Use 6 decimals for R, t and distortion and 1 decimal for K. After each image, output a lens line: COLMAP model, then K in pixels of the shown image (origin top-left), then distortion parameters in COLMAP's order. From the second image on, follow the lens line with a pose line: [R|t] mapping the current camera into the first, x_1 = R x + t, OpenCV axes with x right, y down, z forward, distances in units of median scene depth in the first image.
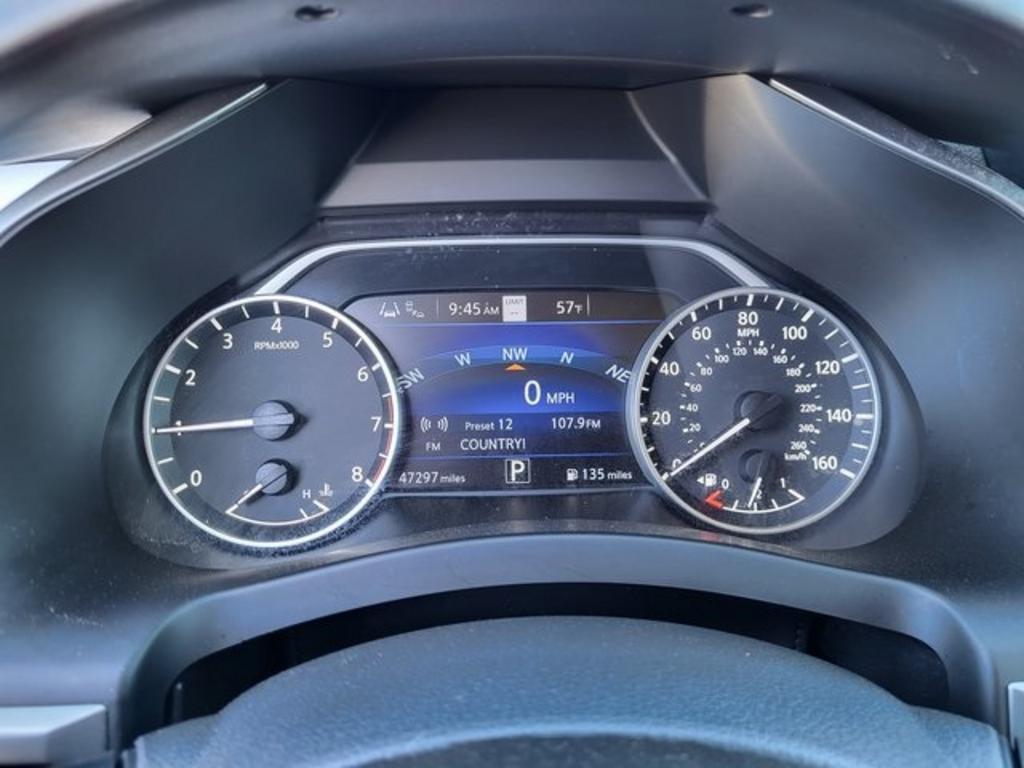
lens RADIAL K [[805.5, 0, 520.0], [0, 805.5, 351.0], [0, 0, 1]] dist [0.038164, -0.008203]
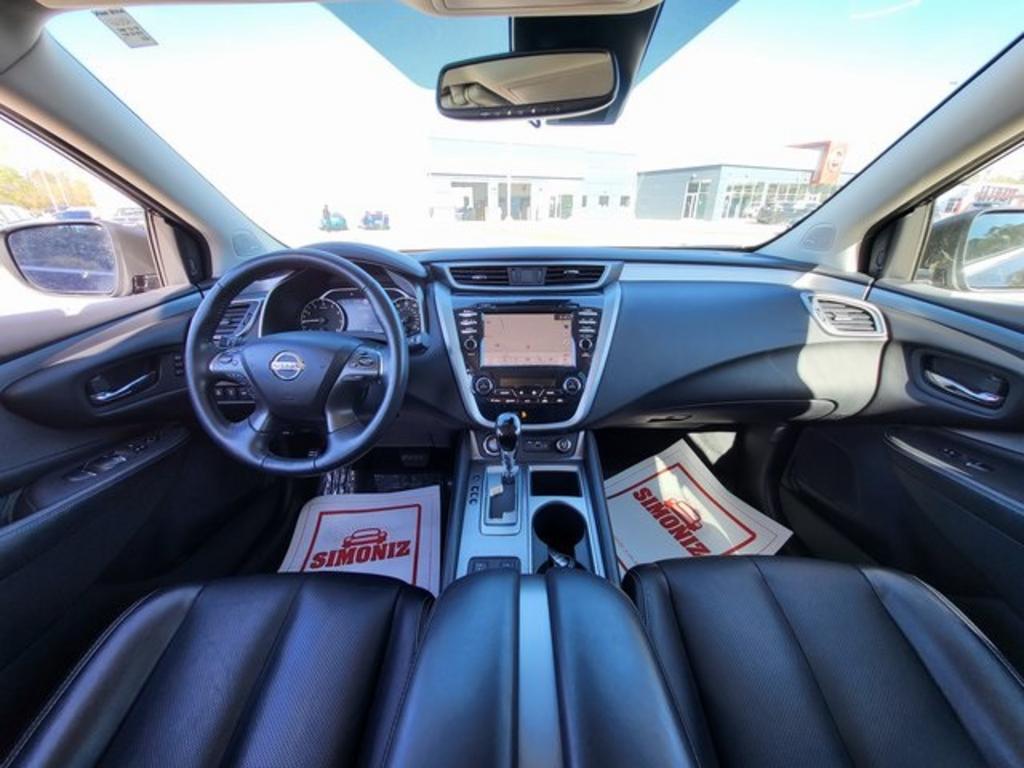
lens RADIAL K [[408.0, 0, 504.2], [0, 408.0, 387.3], [0, 0, 1]] dist [0.002167, -0.000104]
pose [[0.997212, 0.009157, -0.074063, 1.177230], [-0.003617, 0.997208, 0.074583, 0.328748], [0.074539, -0.074107, 0.994461, -1.796219]]
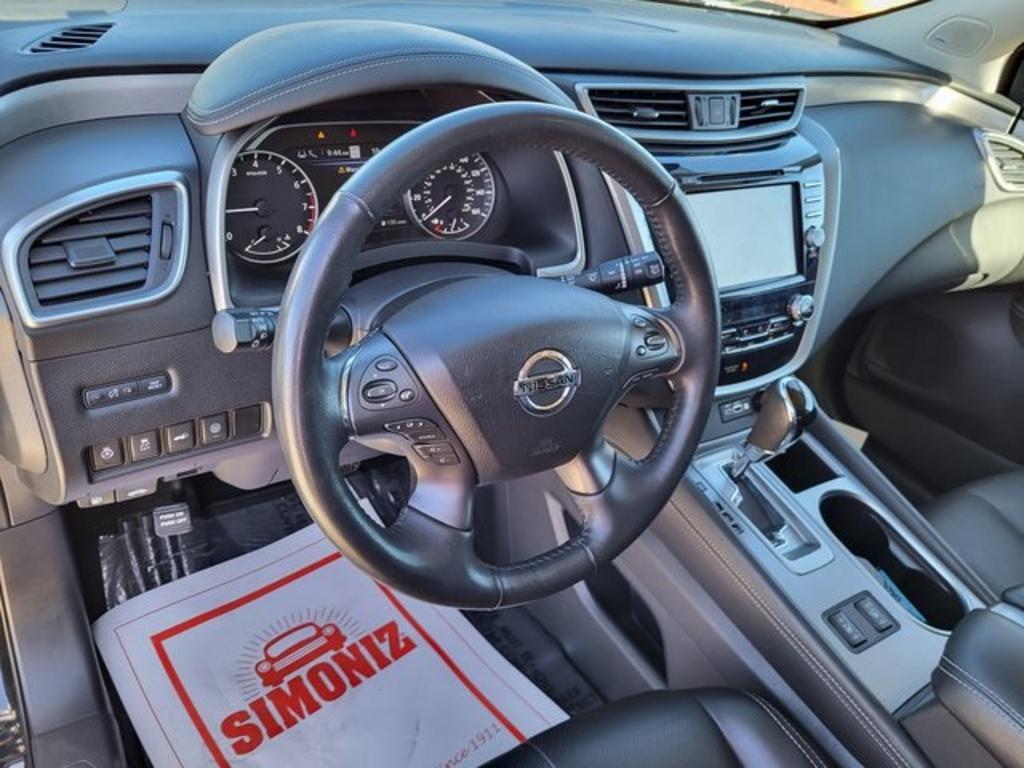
lens RADIAL K [[805.5, 0, 521.6], [0, 805.5, 380.1], [0, 0, 1]] dist [0.038164, -0.008203]
pose [[0.855568, -0.168460, 0.489514, -0.864199], [0.006130, 0.948804, 0.315805, -0.166670], [-0.517654, -0.267192, 0.812799, -1.338034]]
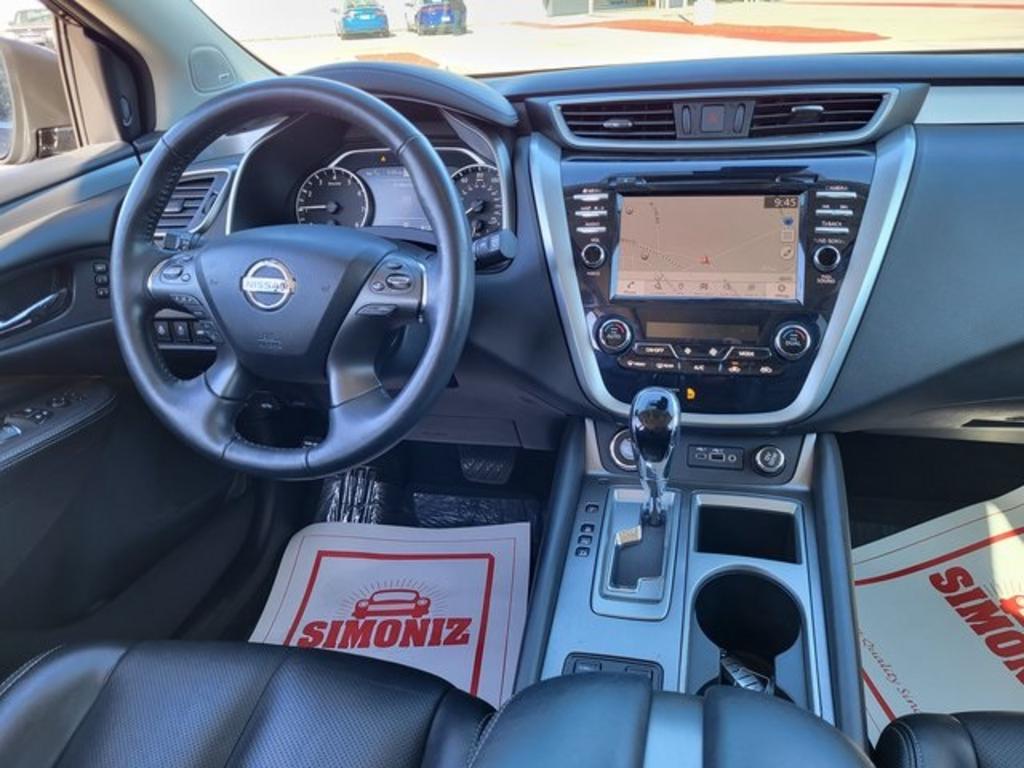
lens RADIAL K [[805.5, 0, 506.2], [0, 805.5, 368.5], [0, 0, 1]] dist [0.038164, -0.008203]
pose [[0.958595, 0.058380, -0.278724, 1.254110], [-0.028695, 0.993581, 0.109423, 0.341046], [0.283323, -0.096894, 0.954117, -1.879135]]
